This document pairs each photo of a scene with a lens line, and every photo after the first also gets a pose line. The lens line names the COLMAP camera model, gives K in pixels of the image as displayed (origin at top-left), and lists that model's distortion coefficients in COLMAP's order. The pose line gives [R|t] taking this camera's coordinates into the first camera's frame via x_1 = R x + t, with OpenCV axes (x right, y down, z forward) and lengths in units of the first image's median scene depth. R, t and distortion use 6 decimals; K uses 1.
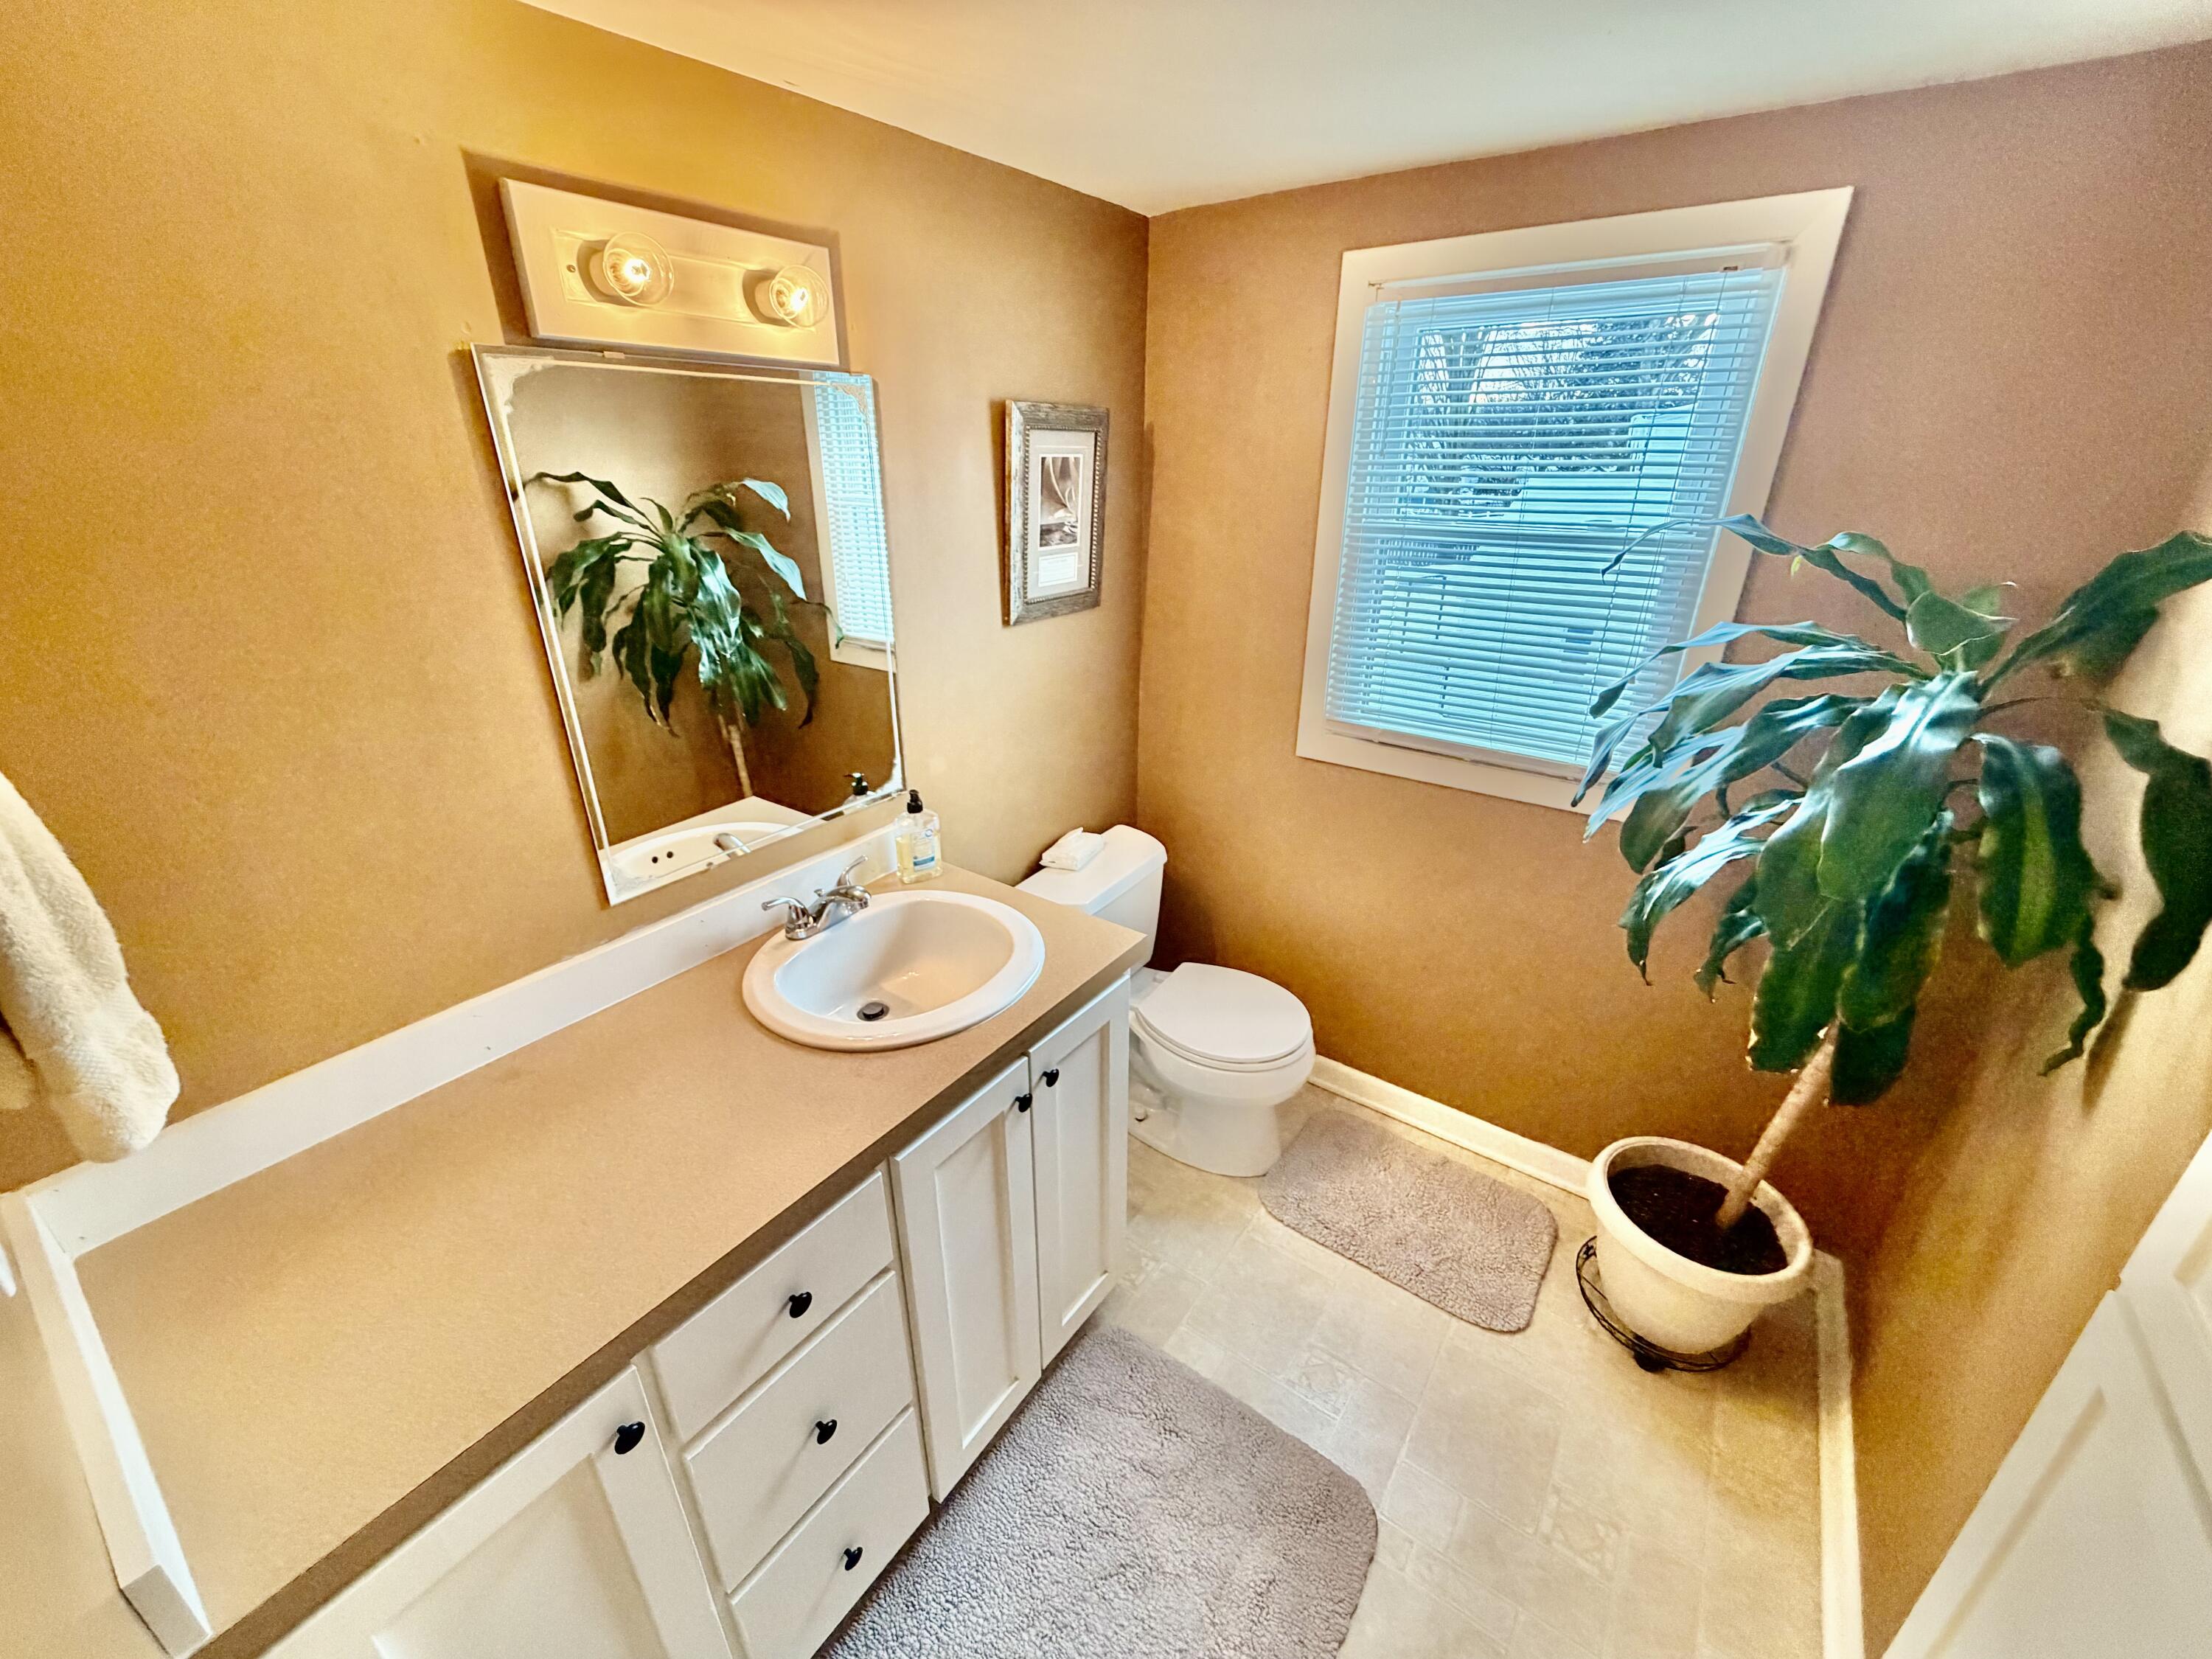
lens RADIAL K [[889.6, 0, 1101.8], [0, 889.6, 831.9], [0, 0, 1]] dist [0.001342, 0.000484]
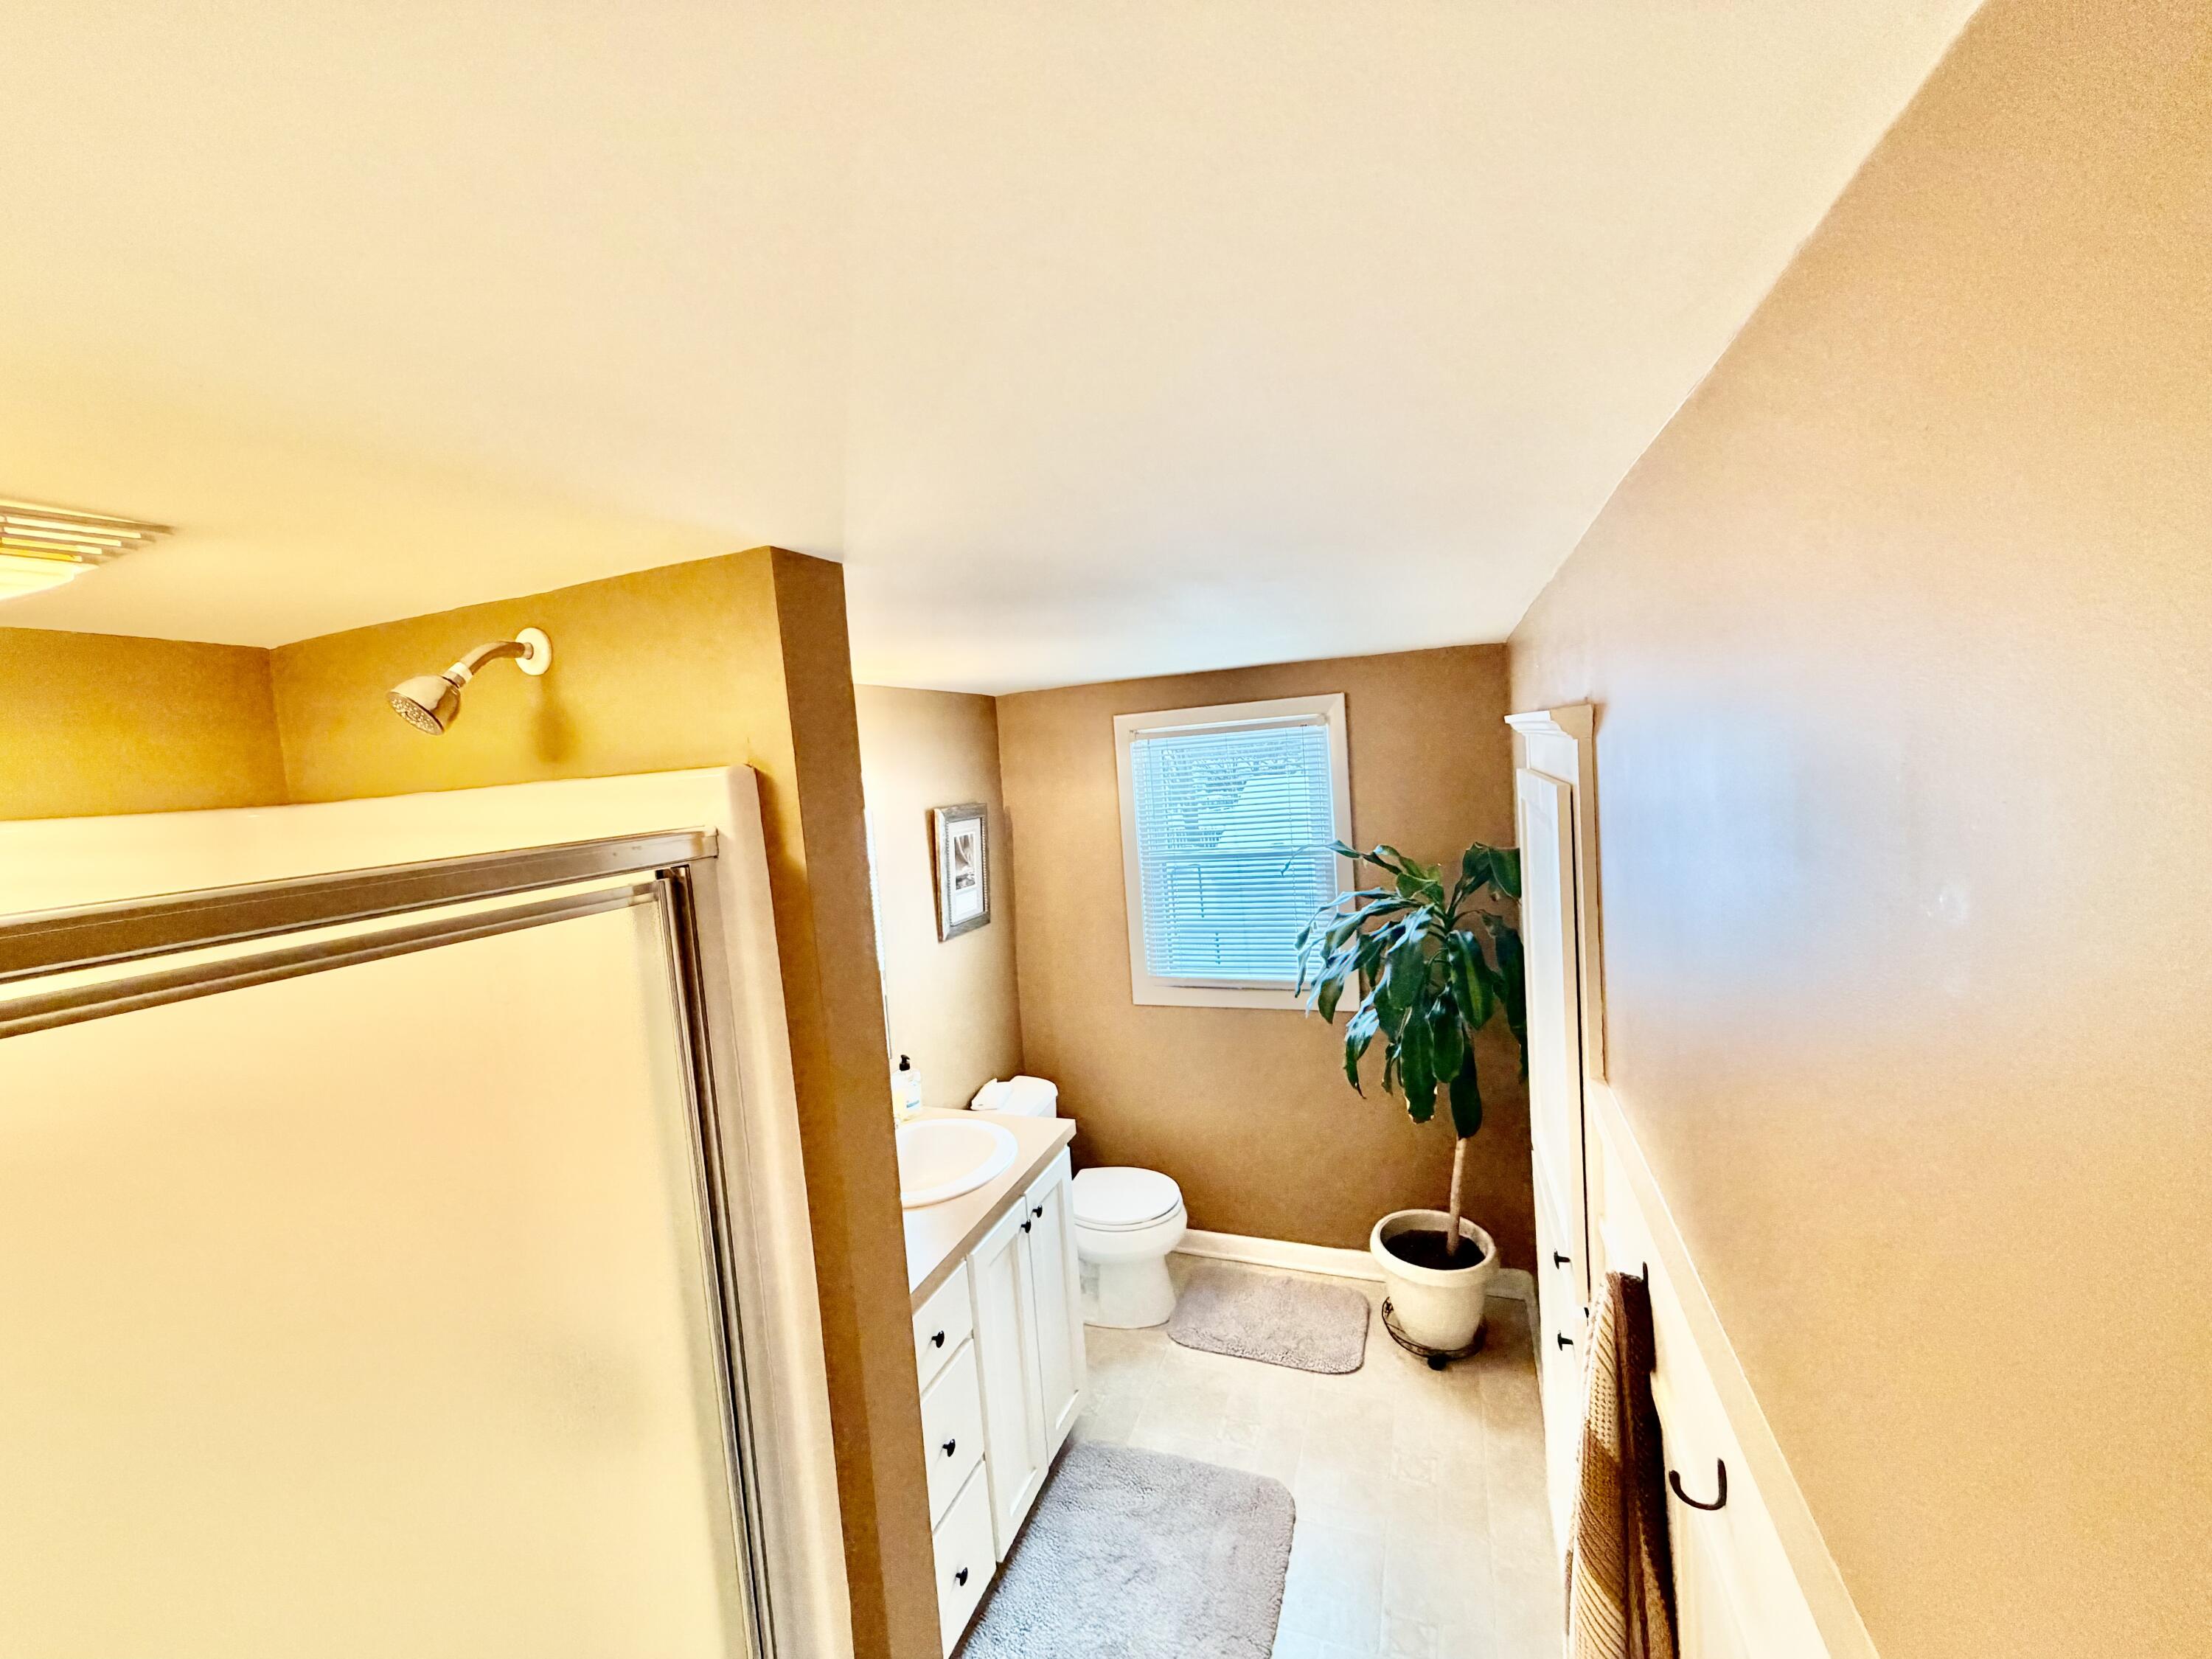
lens RADIAL K [[889.6, 0, 1101.8], [0, 889.6, 831.9], [0, 0, 1]] dist [0.001342, 0.000484]
pose [[0.963426, -0.091598, 0.251833, -0.229762], [0.170433, 0.934650, -0.312062, 0.126675], [-0.206791, 0.343569, 0.916077, -0.573497]]
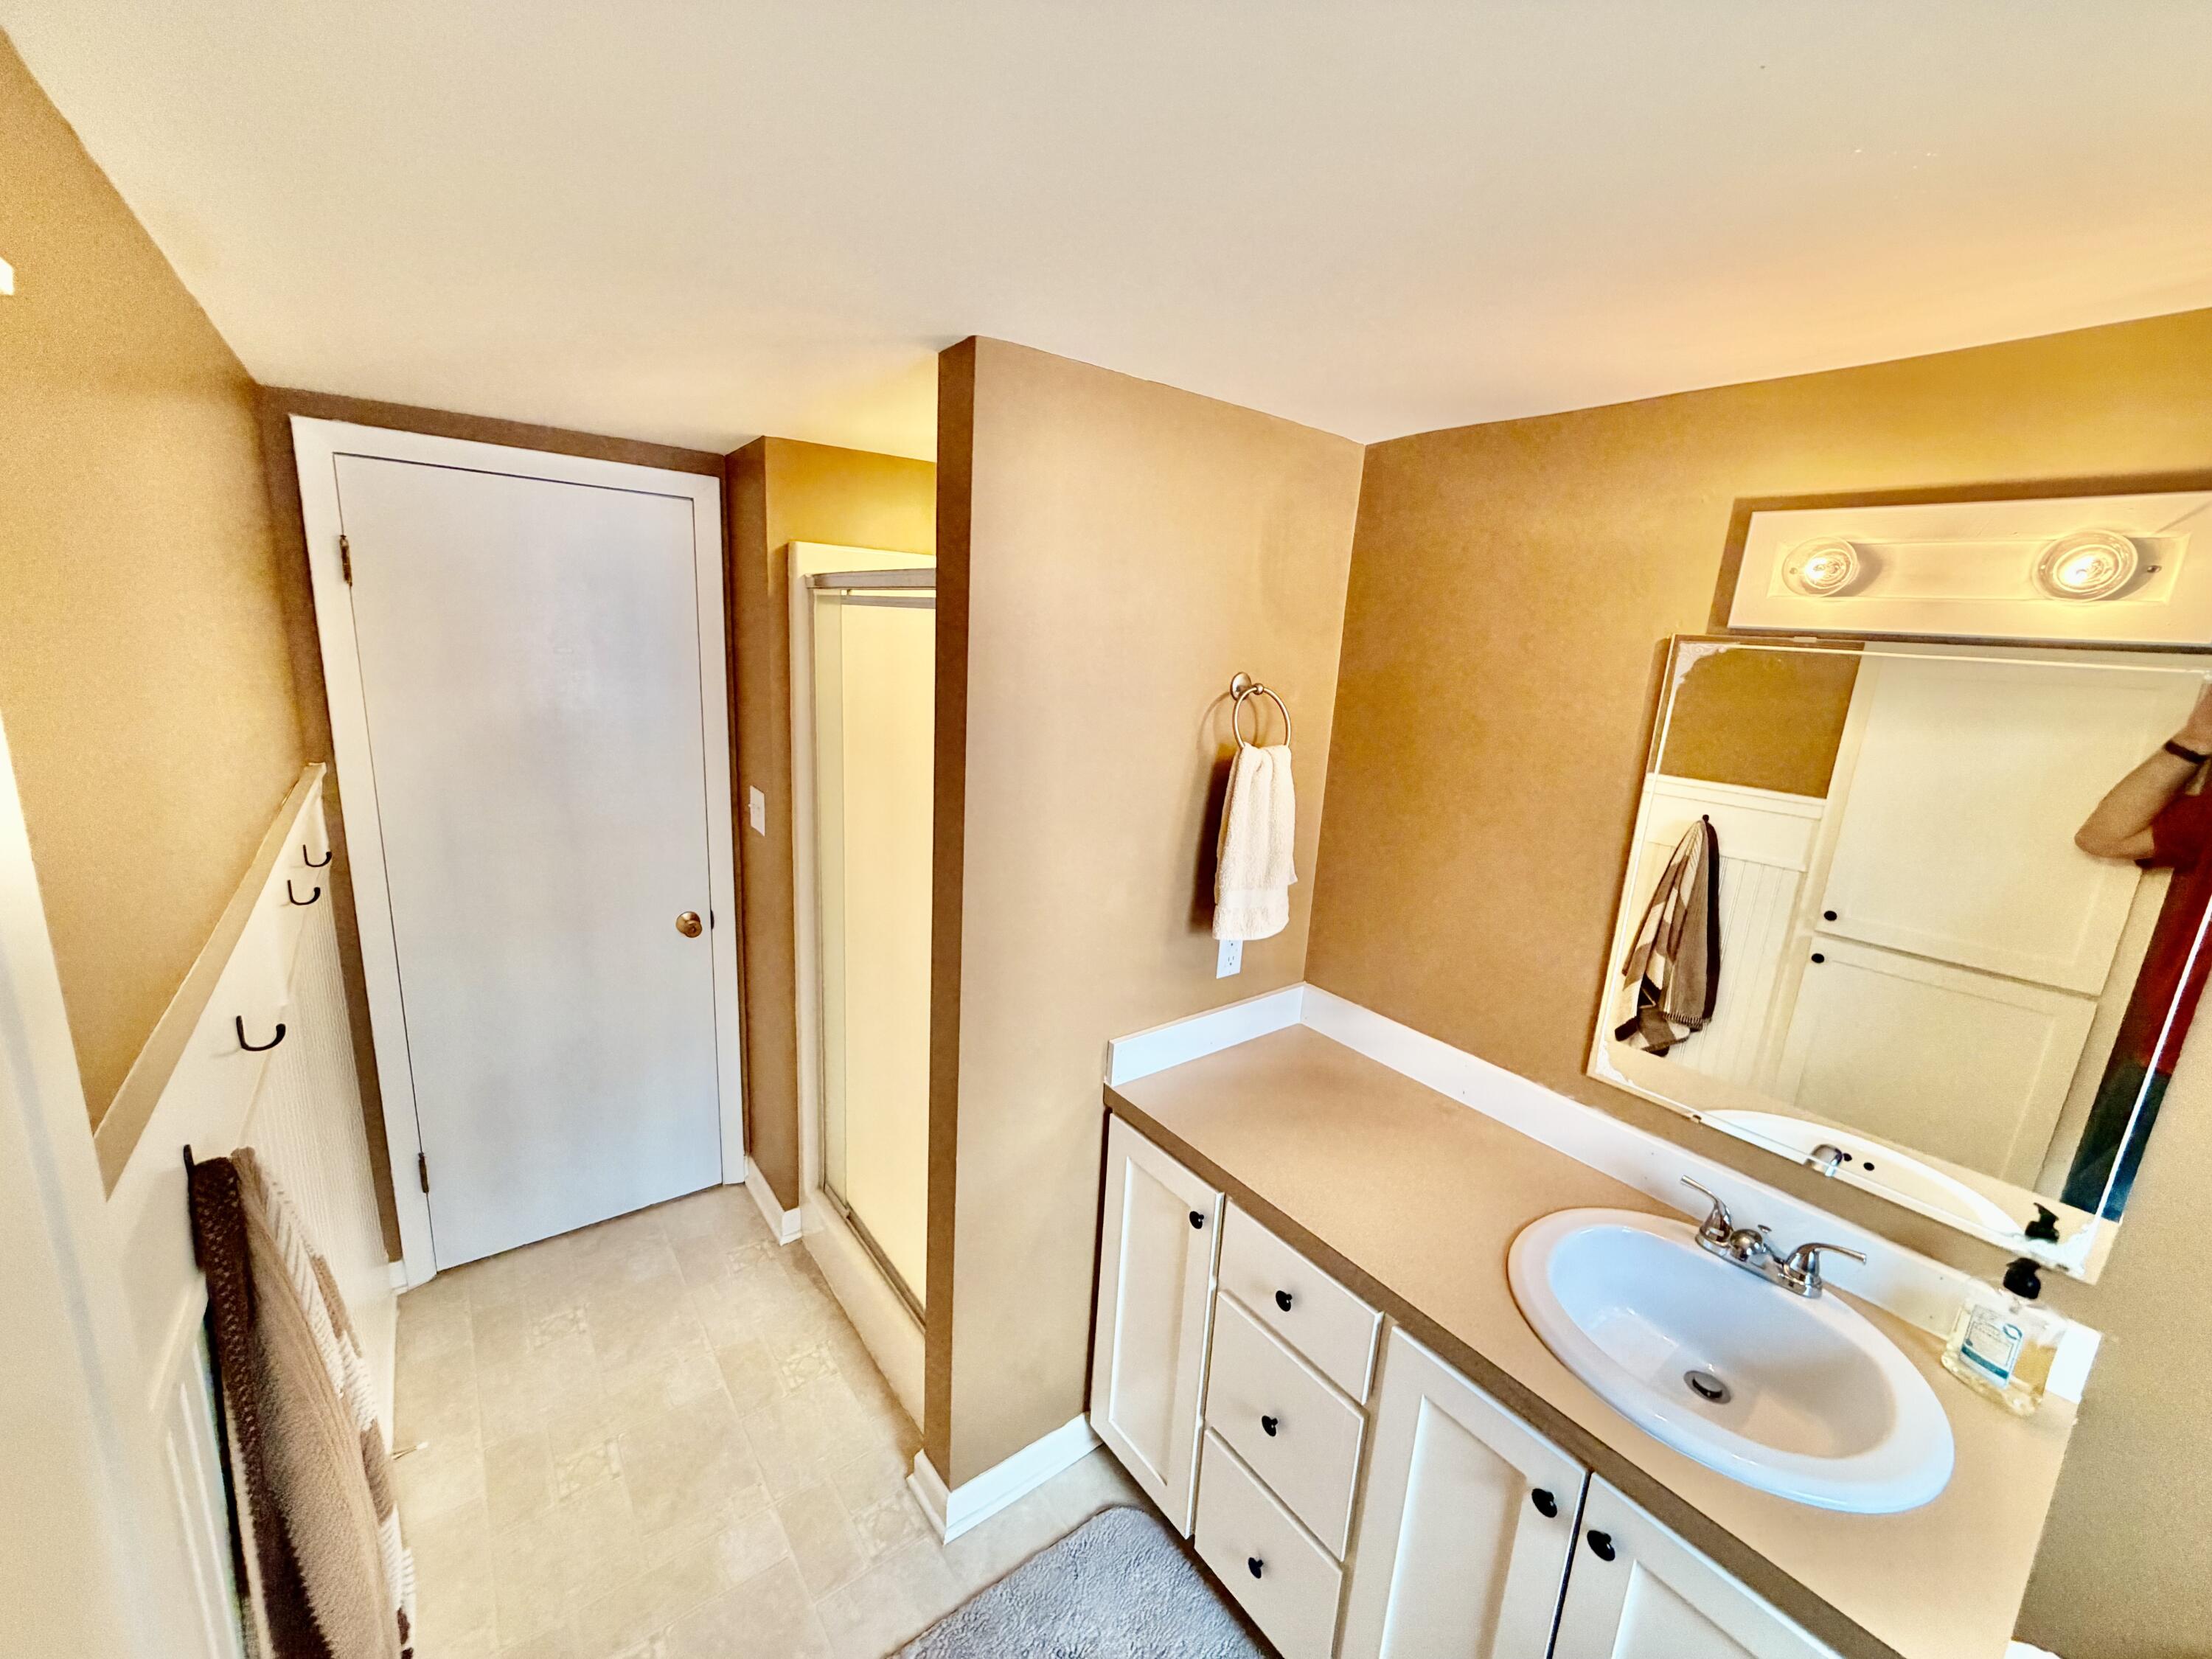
lens RADIAL K [[889.6, 0, 1101.8], [0, 889.6, 831.9], [0, 0, 1]] dist [0.001342, 0.000484]
pose [[-0.296610, 0.209641, -0.931704, 0.504087], [-0.423889, 0.845336, 0.325153, -0.226811], [0.855769, 0.491384, -0.161871, 0.388130]]
